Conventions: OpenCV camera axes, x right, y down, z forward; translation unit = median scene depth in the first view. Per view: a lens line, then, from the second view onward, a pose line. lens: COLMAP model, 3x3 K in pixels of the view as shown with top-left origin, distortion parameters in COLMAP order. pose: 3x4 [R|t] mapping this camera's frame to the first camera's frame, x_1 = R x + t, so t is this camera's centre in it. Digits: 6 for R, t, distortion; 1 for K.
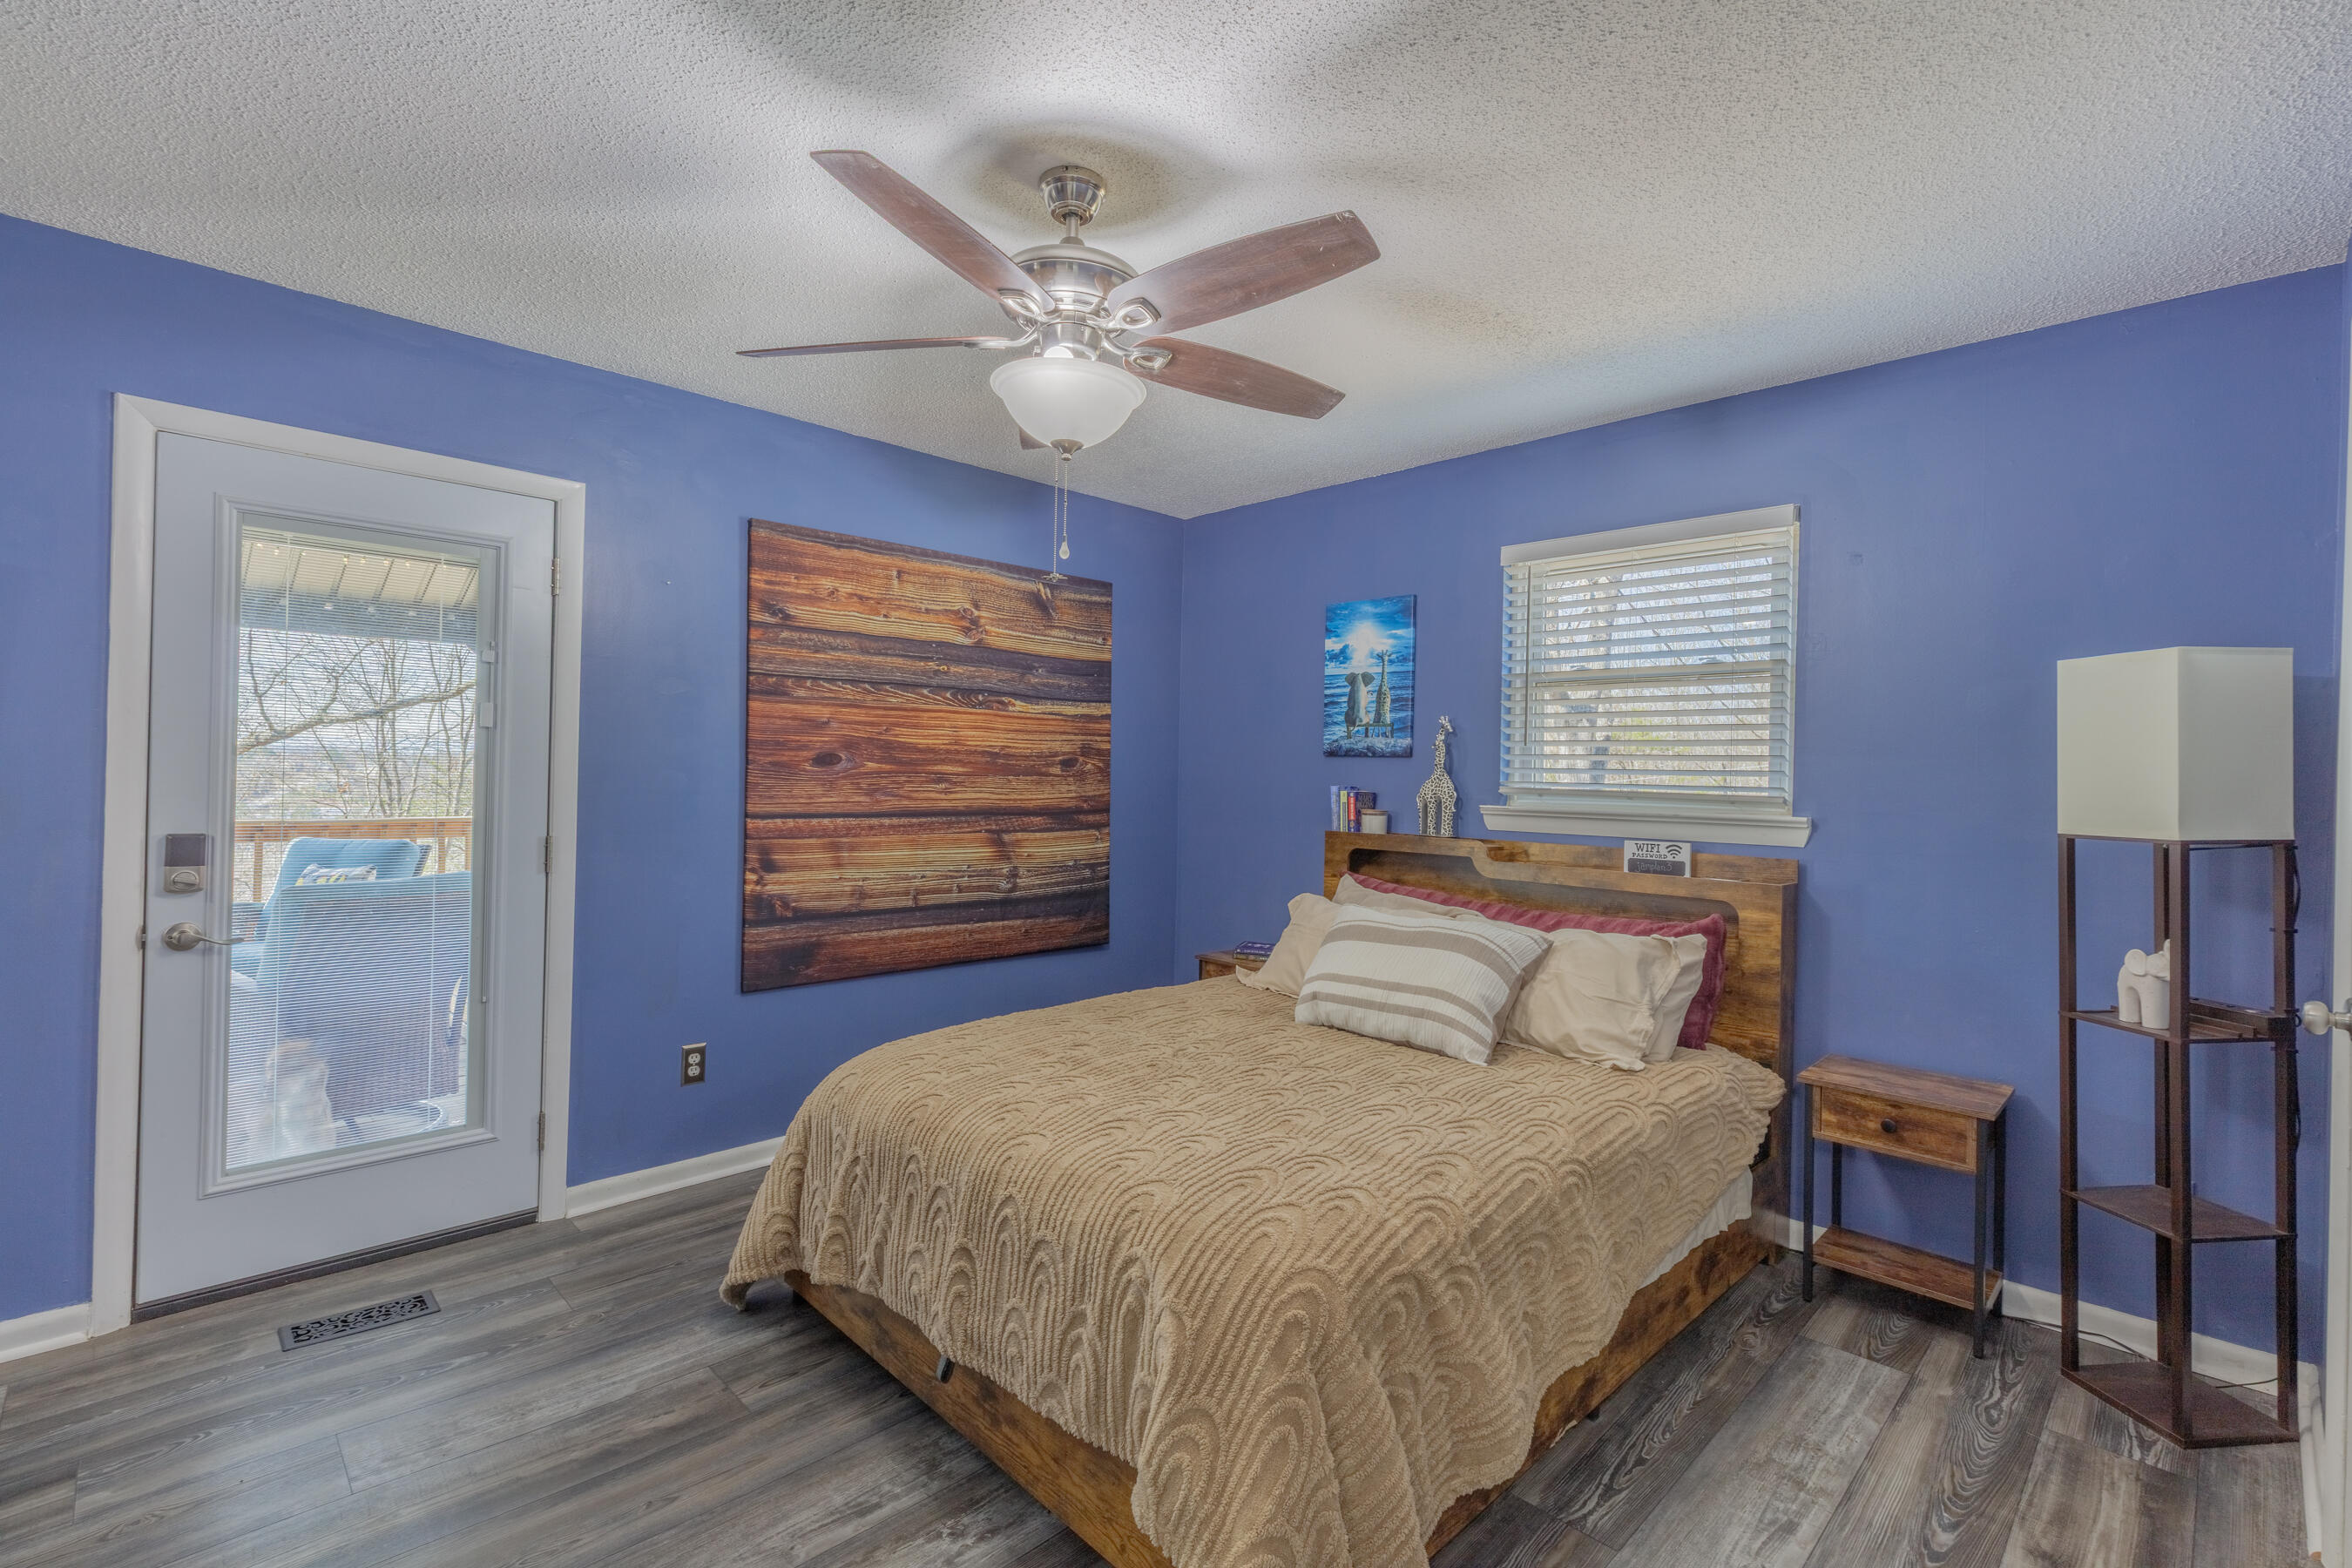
lens RADIAL K [[1058.3, 0, 1143.6], [0, 1058.3, 788.1], [0, 0, 1]] dist [0.002880, -0.000411]
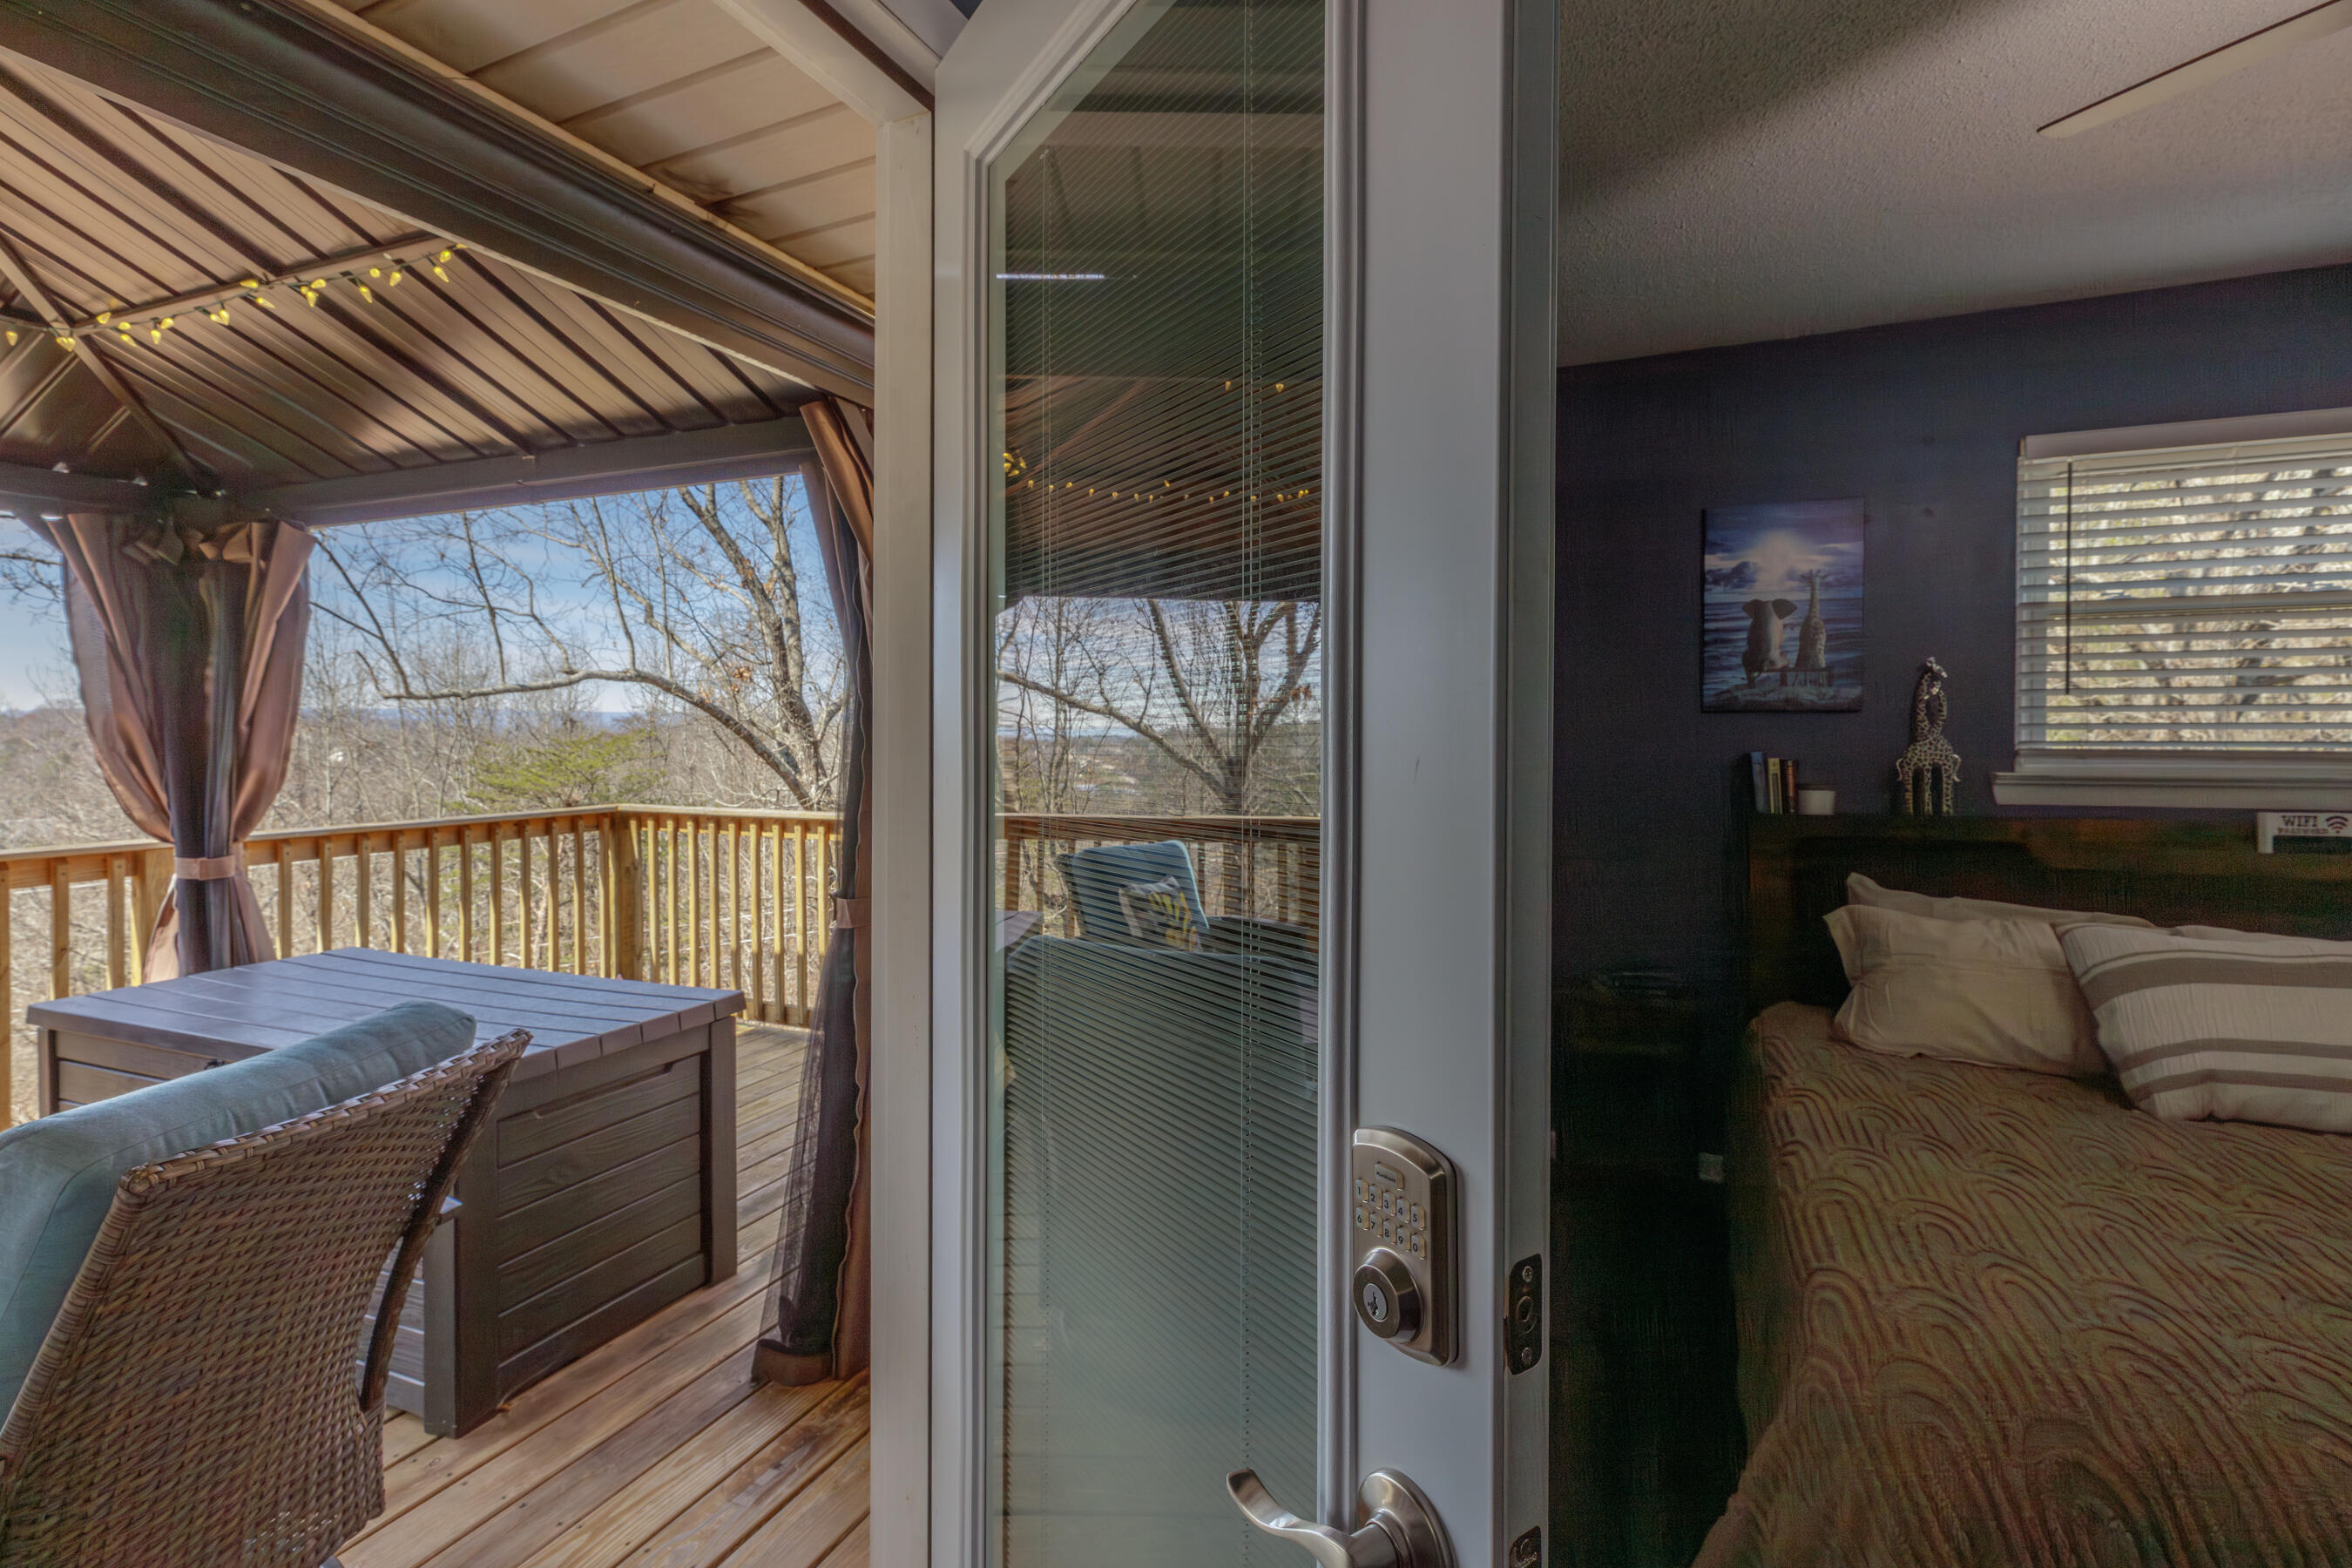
lens RADIAL K [[1065.8, 0, 1154.6], [0, 1065.8, 769.8], [0, 0, 1]] dist [0.003890, -0.000815]
pose [[0.924629, -0.027279, 0.379890, -0.498856], [0.022093, 0.999594, 0.018004, -0.012235], [-0.380227, -0.008254, 0.924856, 0.474440]]
